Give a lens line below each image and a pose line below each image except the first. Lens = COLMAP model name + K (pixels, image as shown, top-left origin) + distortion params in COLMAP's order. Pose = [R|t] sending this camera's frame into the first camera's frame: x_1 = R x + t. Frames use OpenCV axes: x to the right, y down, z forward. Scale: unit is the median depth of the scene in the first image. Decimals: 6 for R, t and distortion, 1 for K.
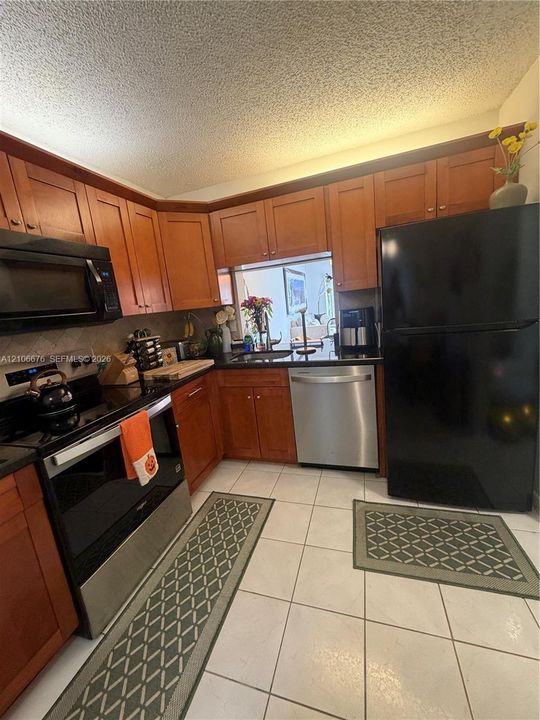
lens RADIAL K [[289.5, 0, 270.0], [0, 289.5, 360.0], [0, 0, 1]] dist [-0.000686, -0.000013]
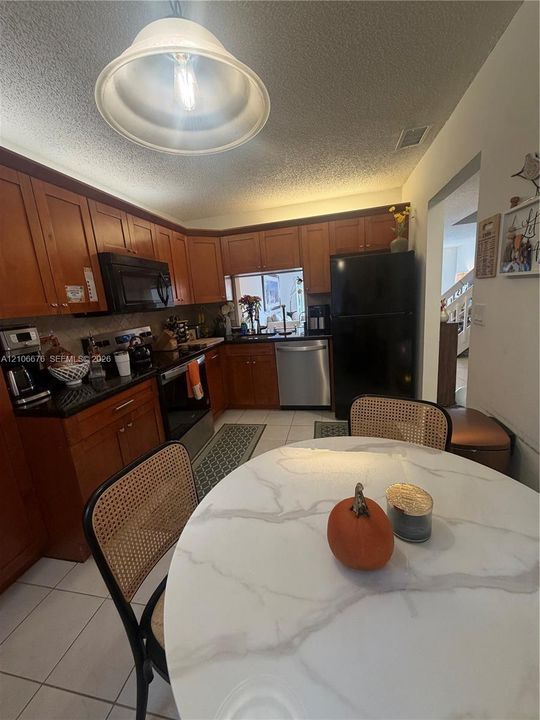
lens RADIAL K [[289.5, 0, 270.0], [0, 289.5, 360.0], [0, 0, 1]] dist [-0.000686, -0.000013]
pose [[0.994763, 0.005321, 0.102070, -0.111294], [-0.005655, 0.999980, 0.002981, 0.109801], [-0.102052, -0.003543, 0.994773, -0.501180]]
